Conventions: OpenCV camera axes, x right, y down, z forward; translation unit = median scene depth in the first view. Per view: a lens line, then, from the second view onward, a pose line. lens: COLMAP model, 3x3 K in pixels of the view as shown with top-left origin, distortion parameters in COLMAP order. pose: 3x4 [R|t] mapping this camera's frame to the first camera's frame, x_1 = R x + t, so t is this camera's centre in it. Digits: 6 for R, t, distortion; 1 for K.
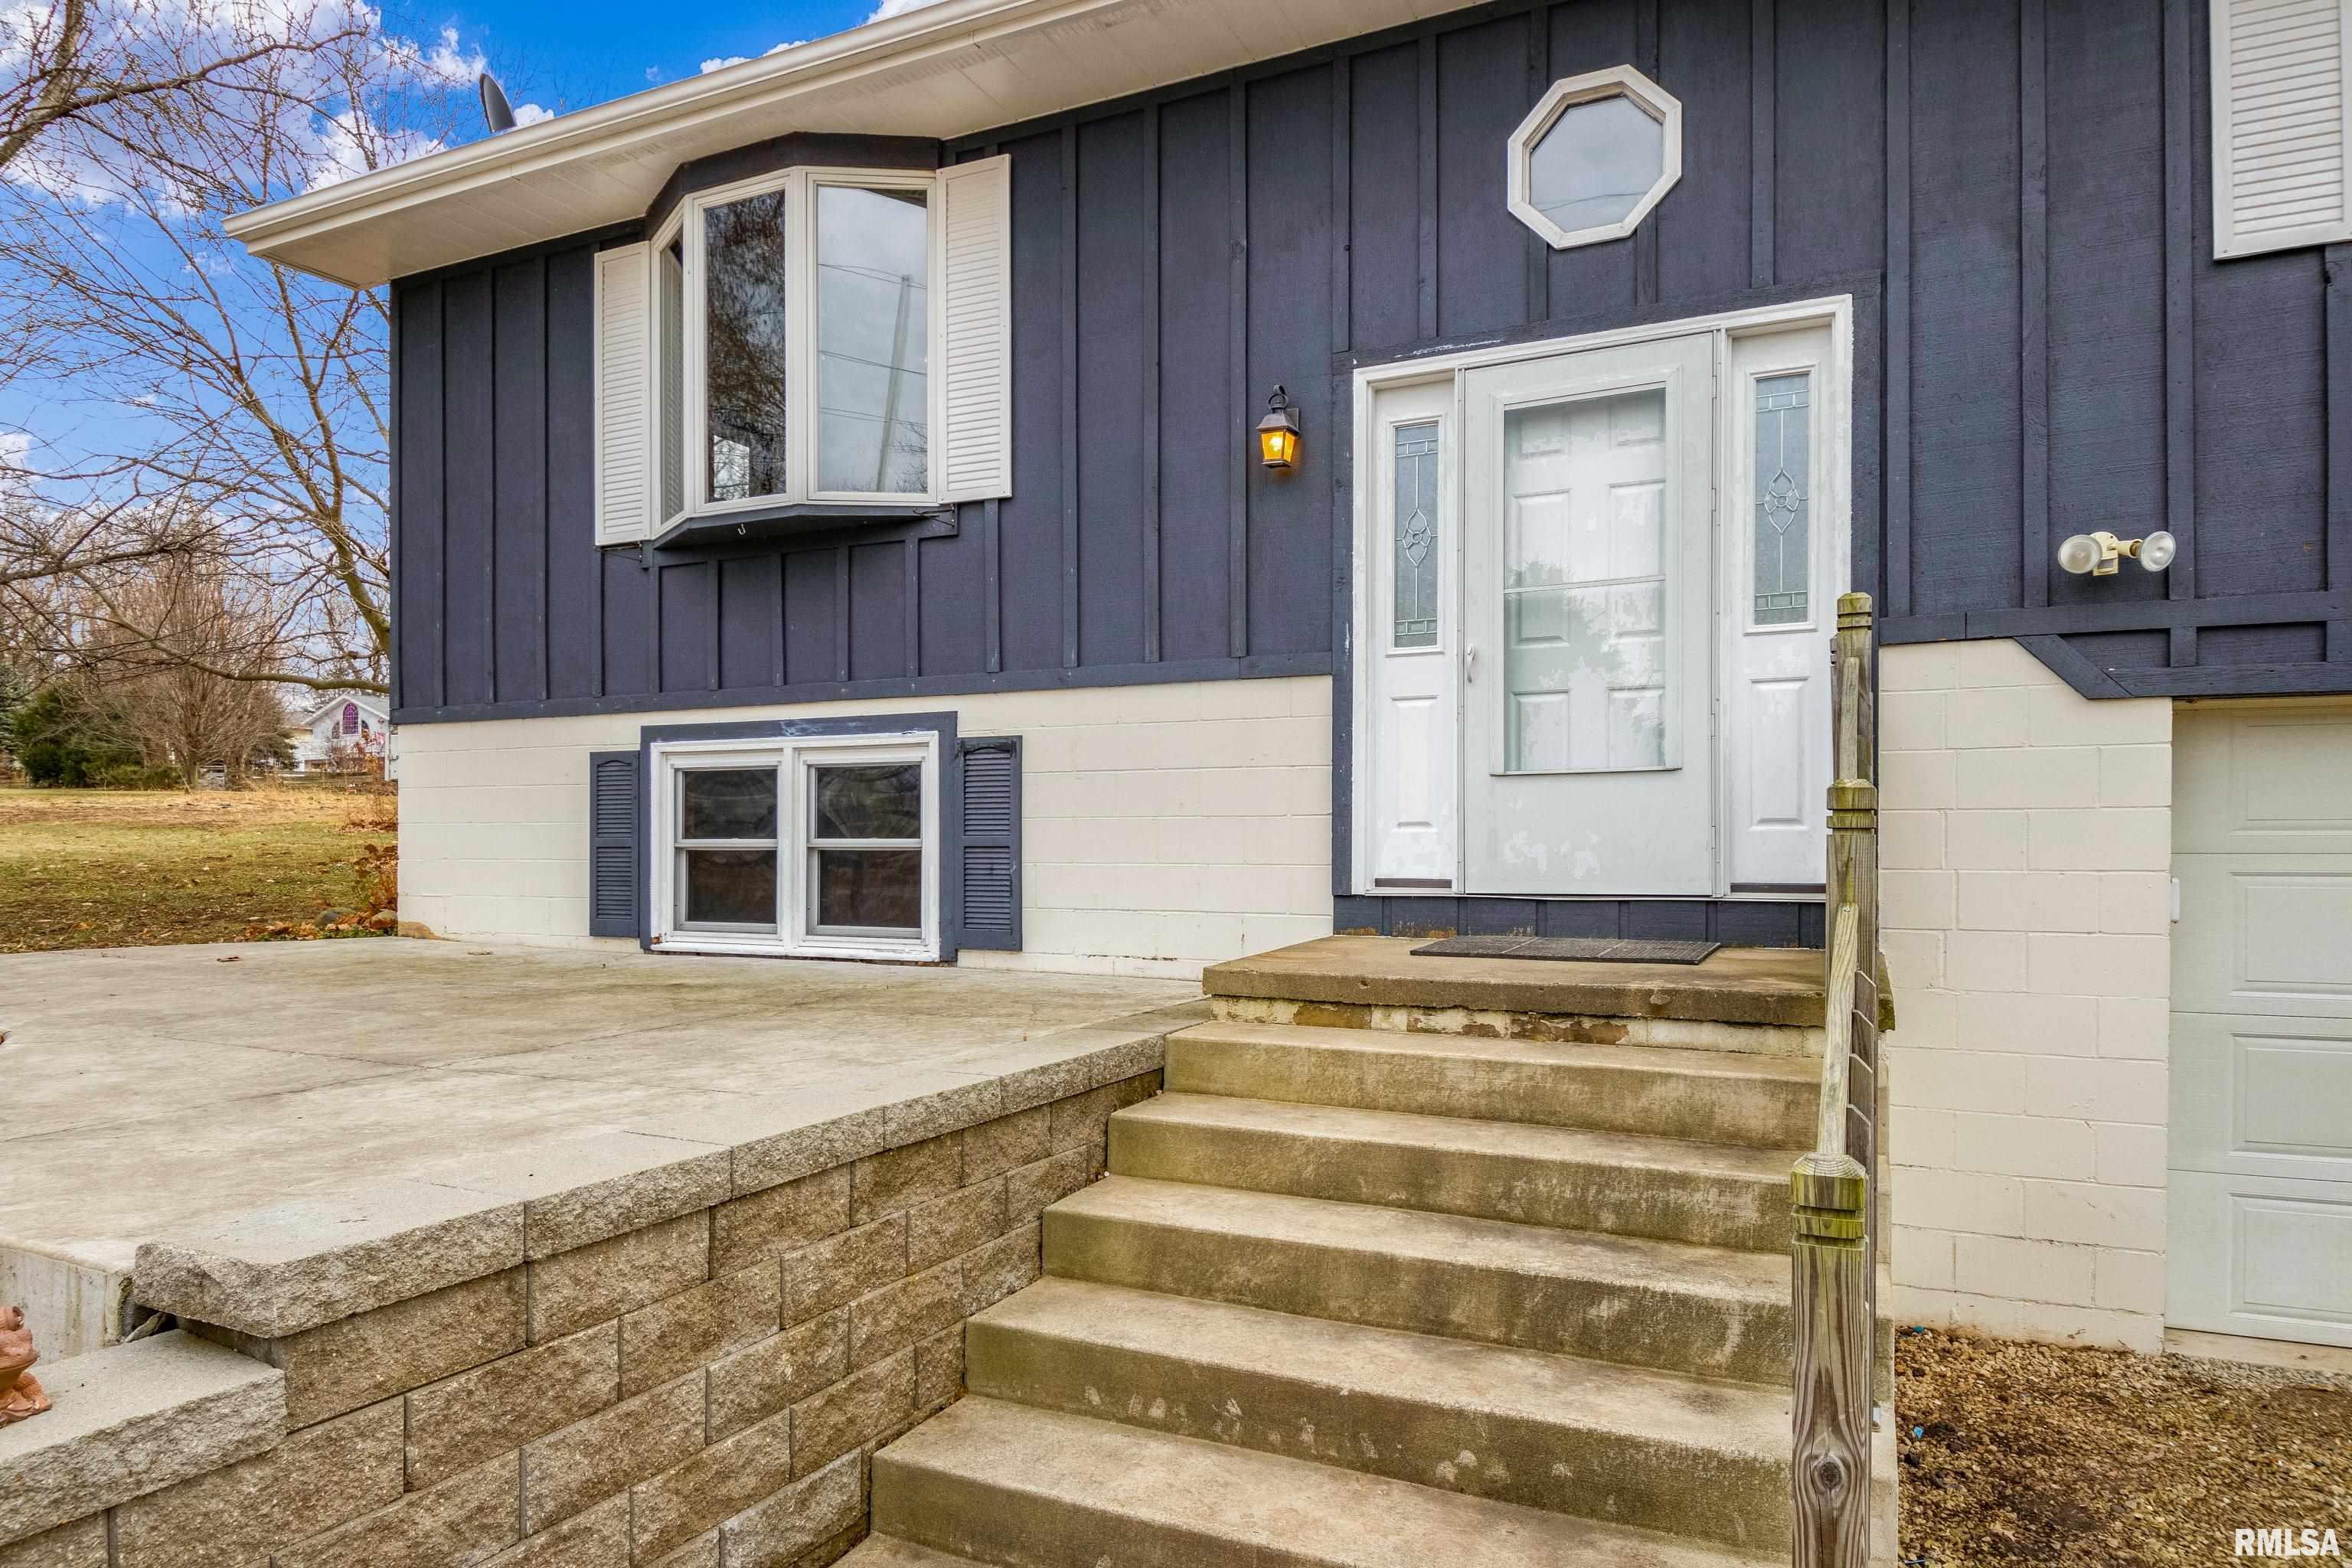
lens RADIAL K [[1422.7, 0, 1184.9], [0, 1422.7, 851.1], [0, 0, 1]] dist [0.040515, -0.043735]
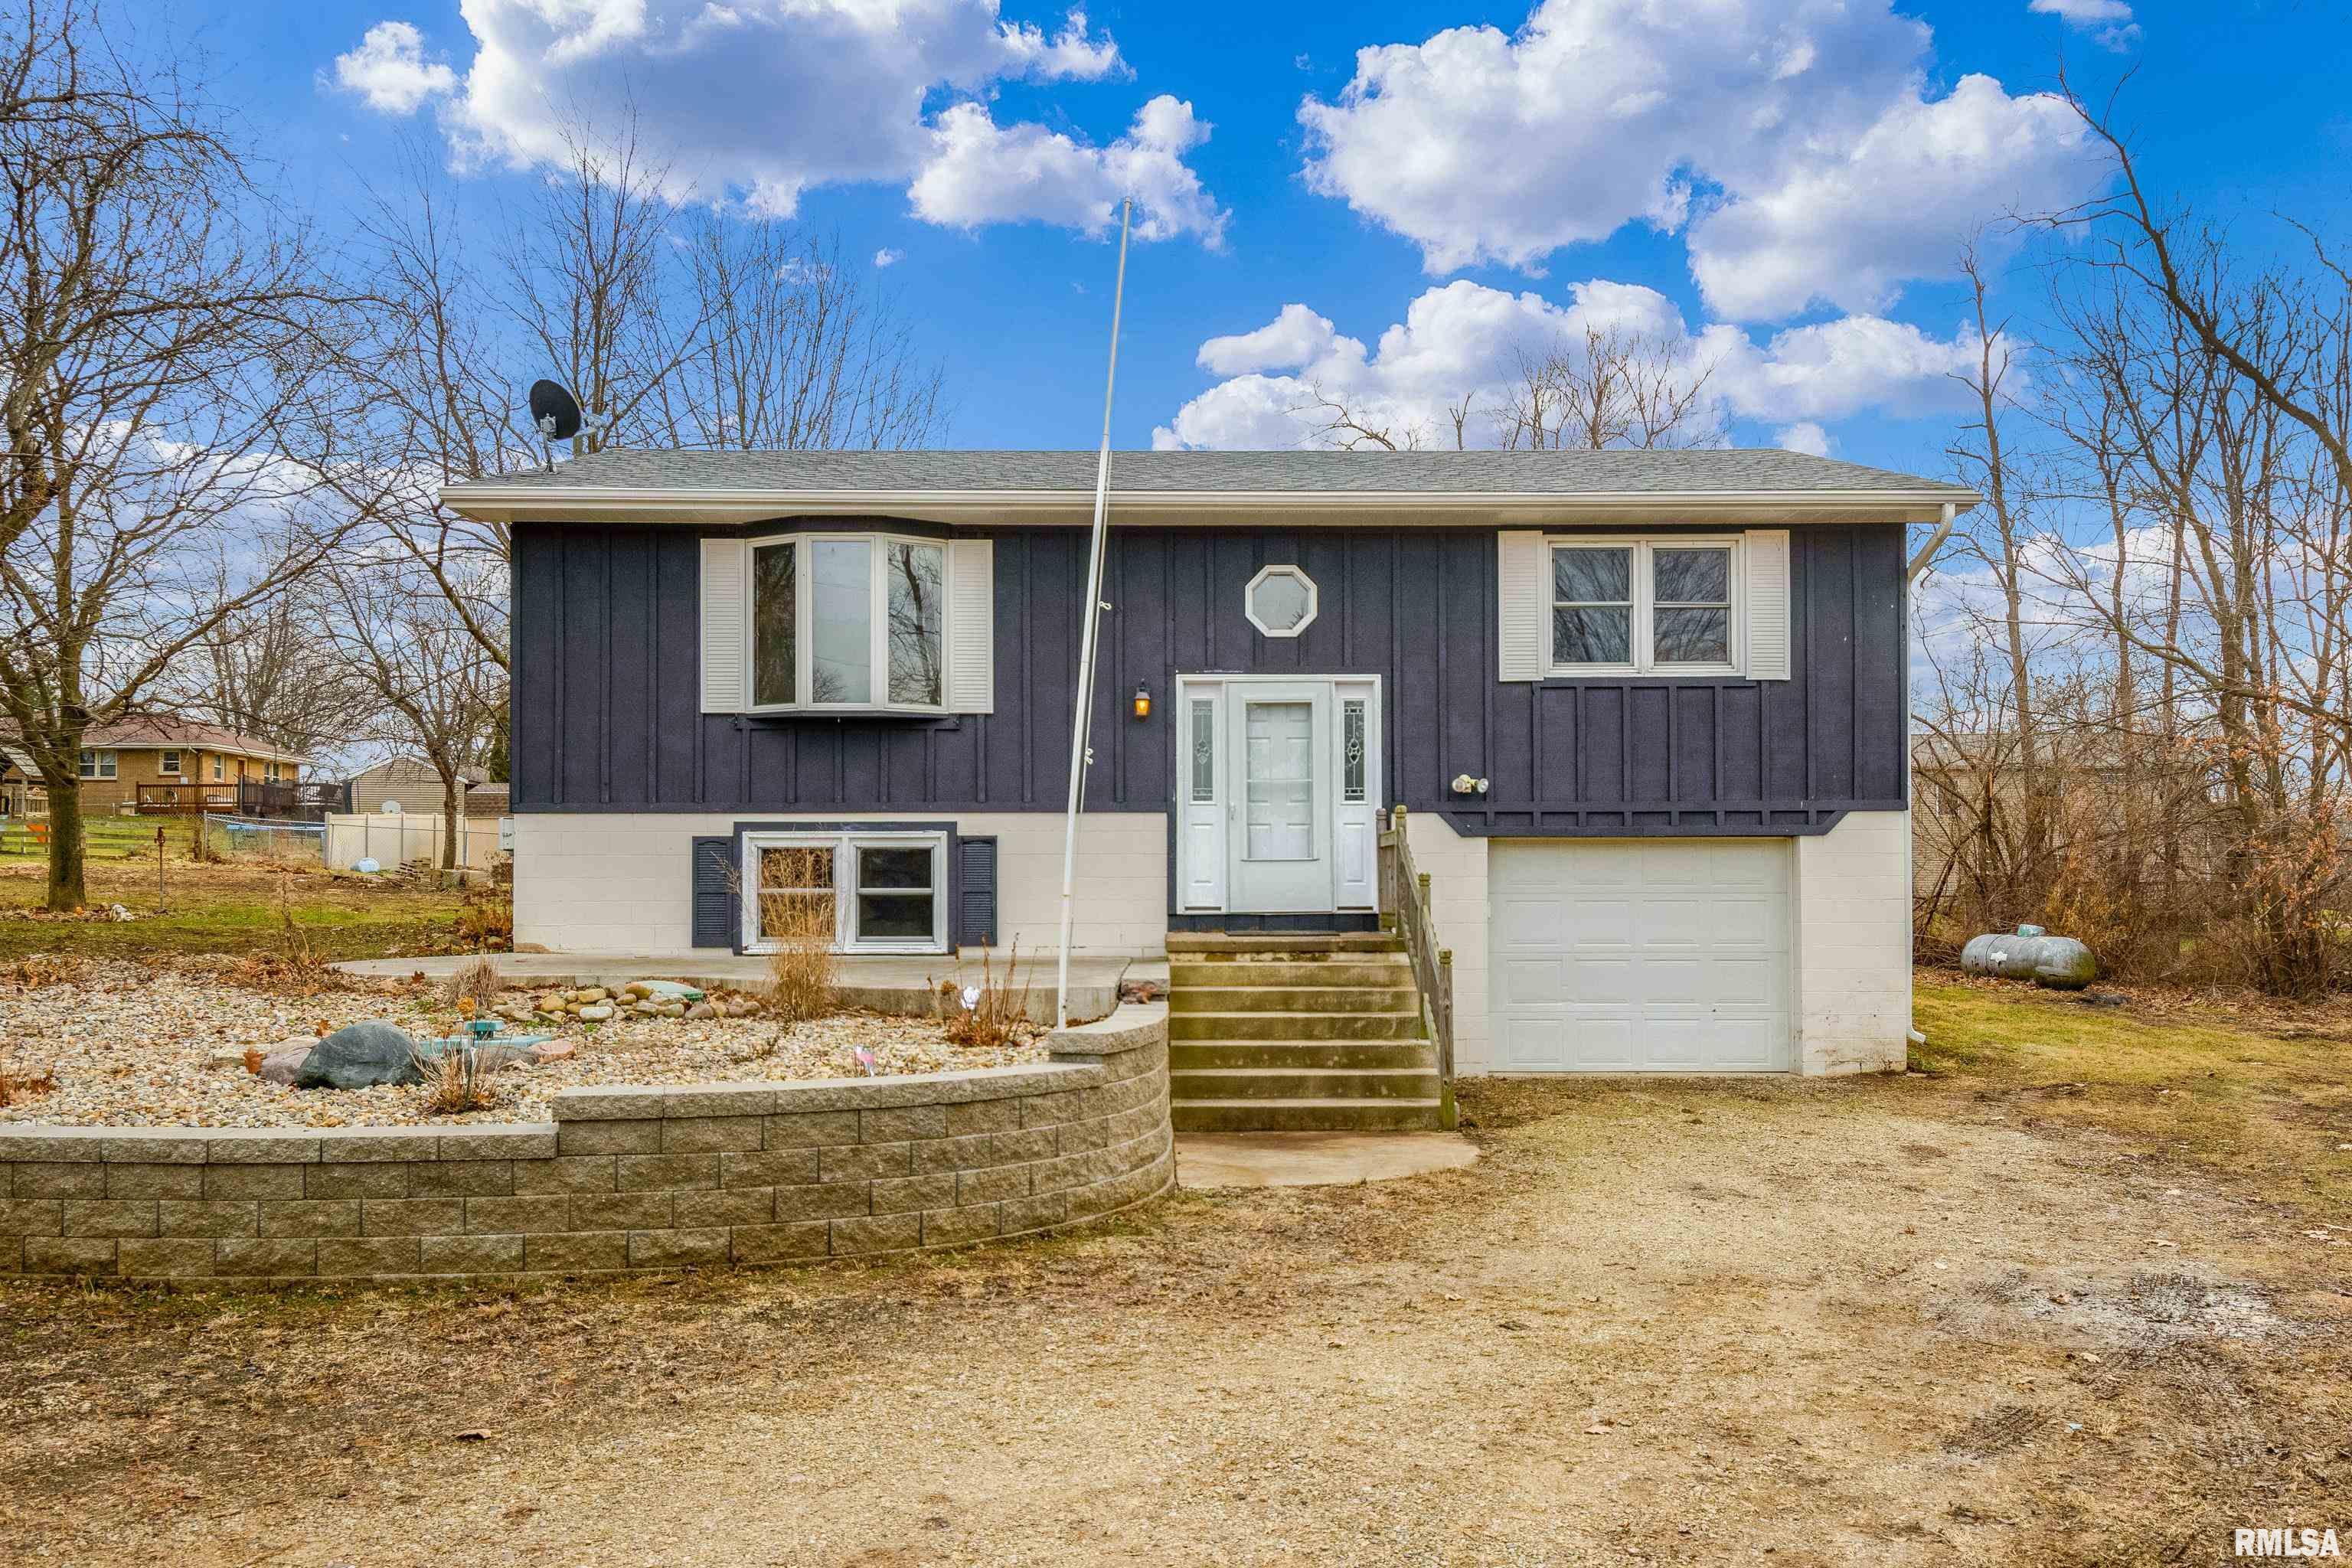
lens RADIAL K [[1702.4, 0, 1176.0], [0, 1702.4, 838.4], [0, 0, 1]] dist [0.036986, -0.042040]
pose [[0.904932, 0.013474, 0.425342, -0.880942], [0.003617, 0.999219, -0.039349, 0.015557], [-0.425540, 0.037147, 0.904177, -1.205318]]
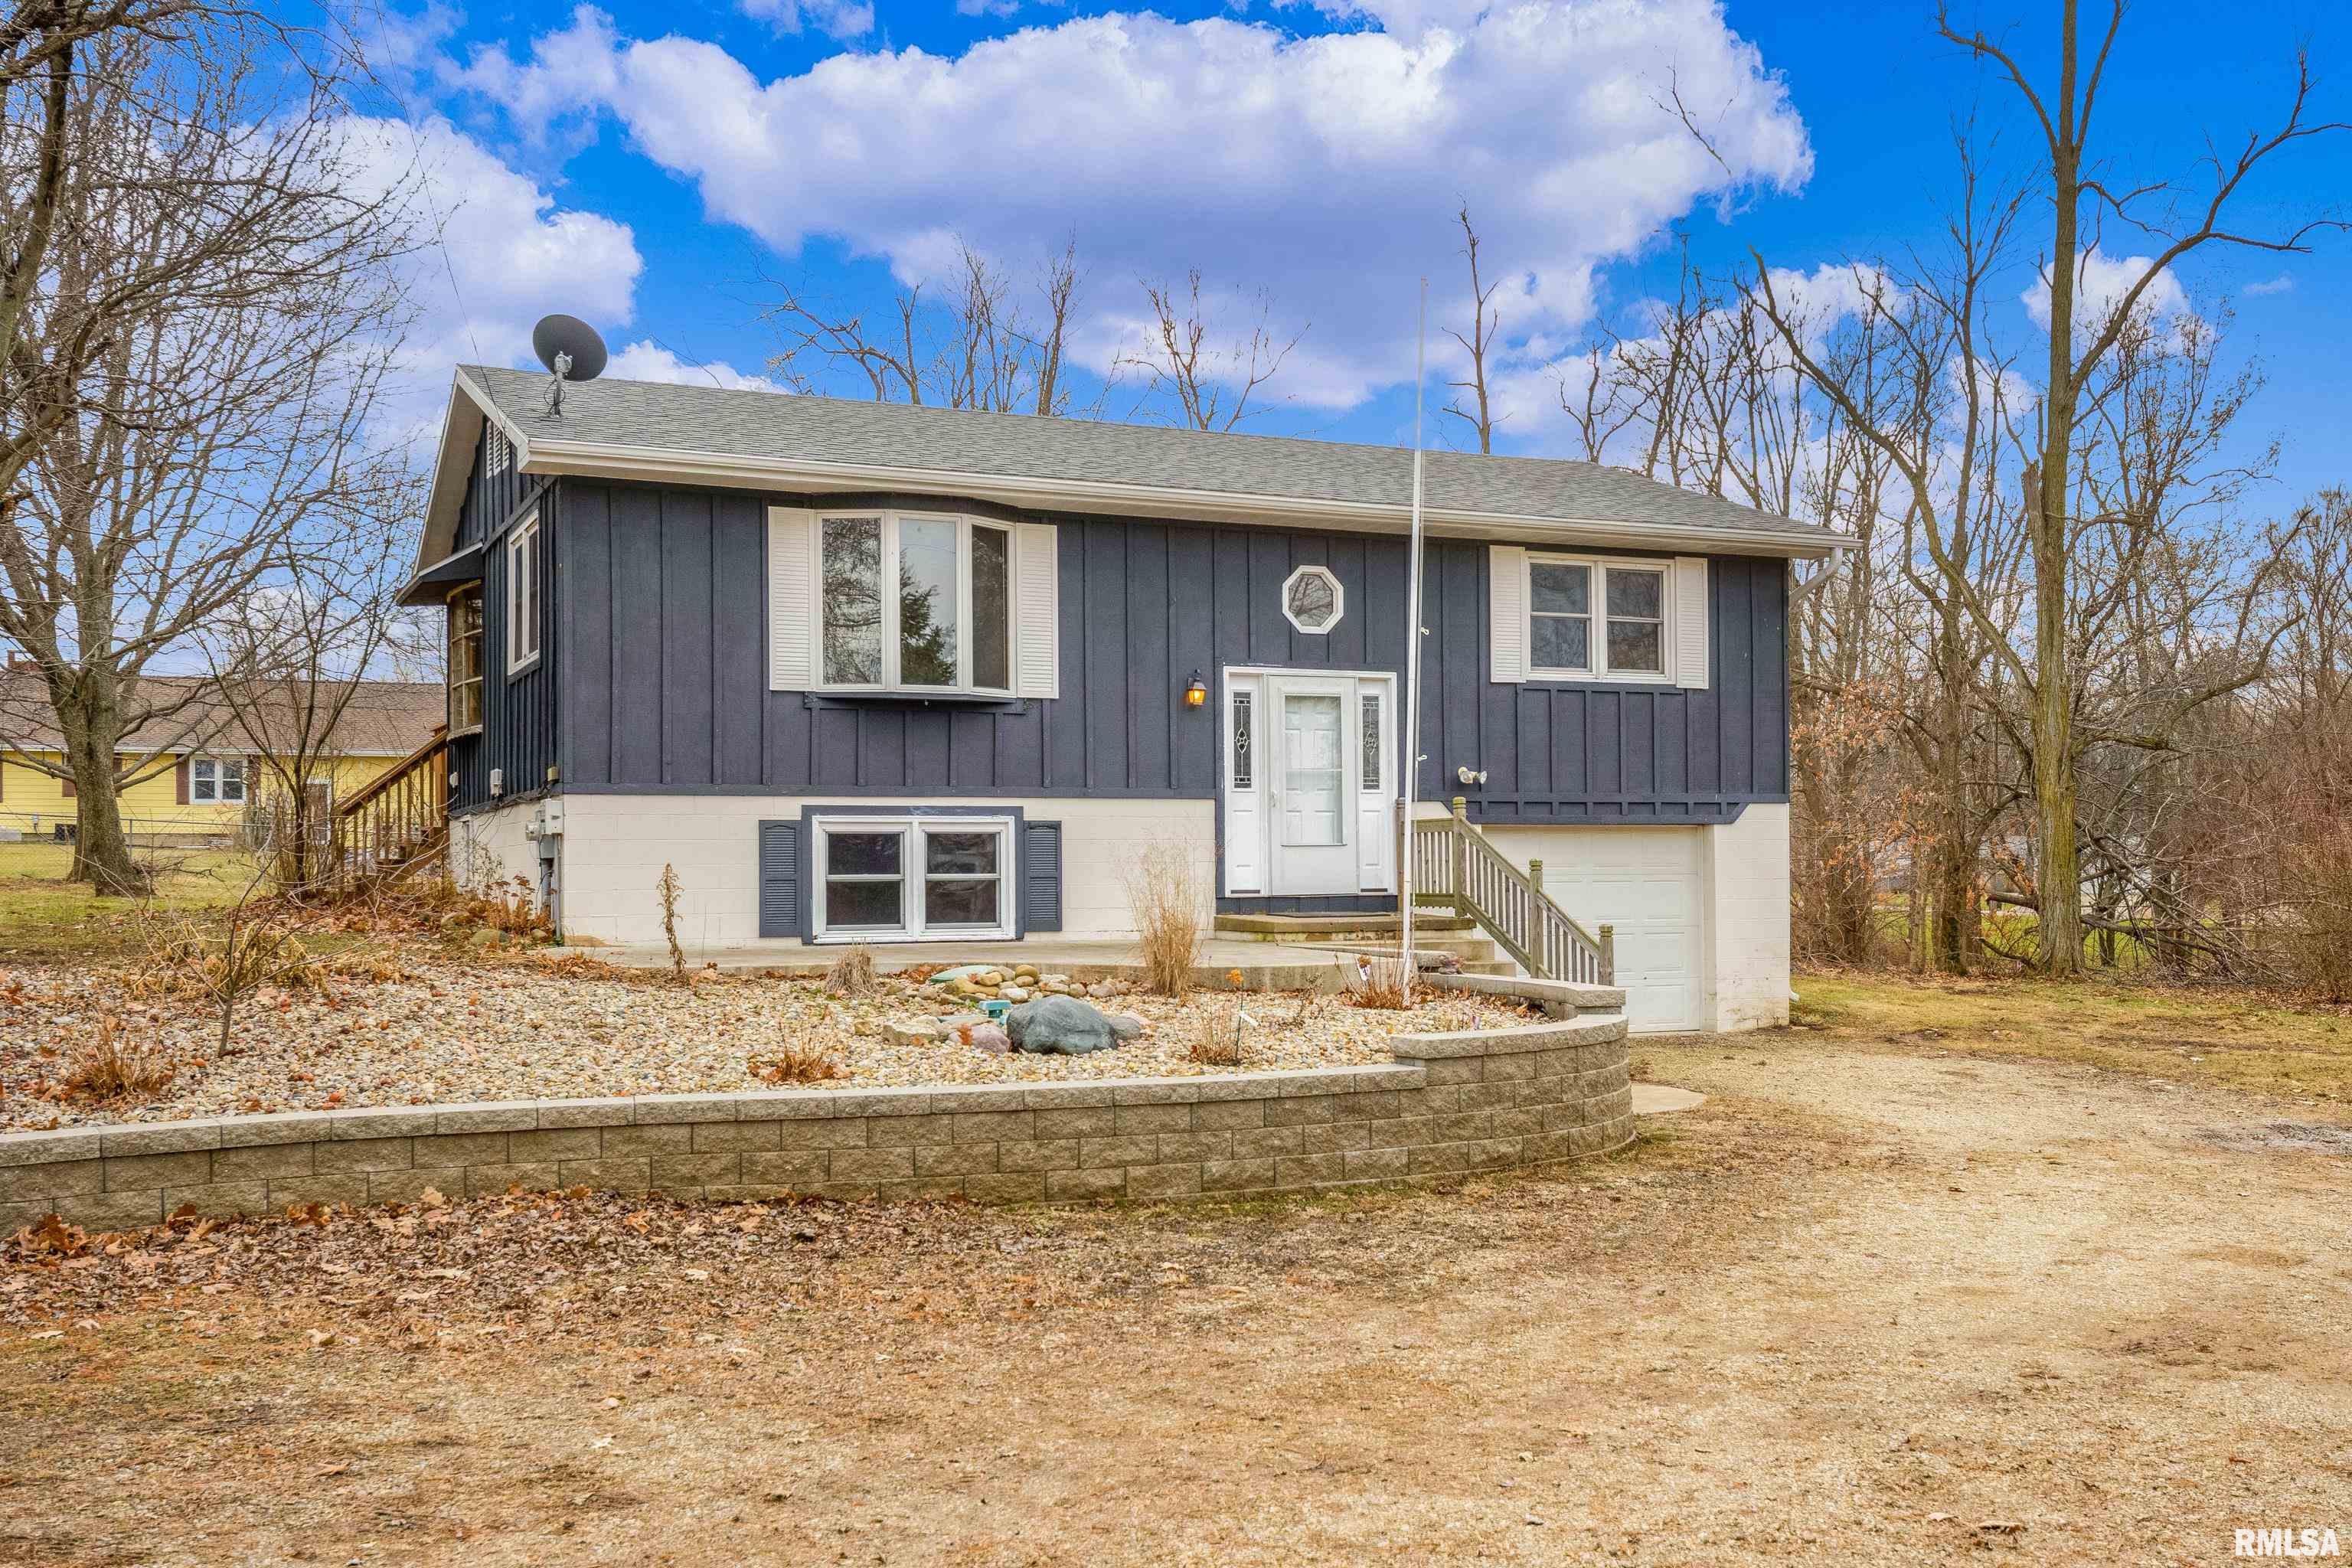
lens RADIAL K [[2208.5, 0, 1176.0], [0, 2208.5, 784.0], [0, 0, 1]] dist [0.047866, -0.000555]
pose [[0.653080, 0.025183, 0.756870, -2.297747], [0.010407, 0.999054, -0.042220, -0.001522], [-0.757218, 0.035450, 0.652200, -1.093333]]
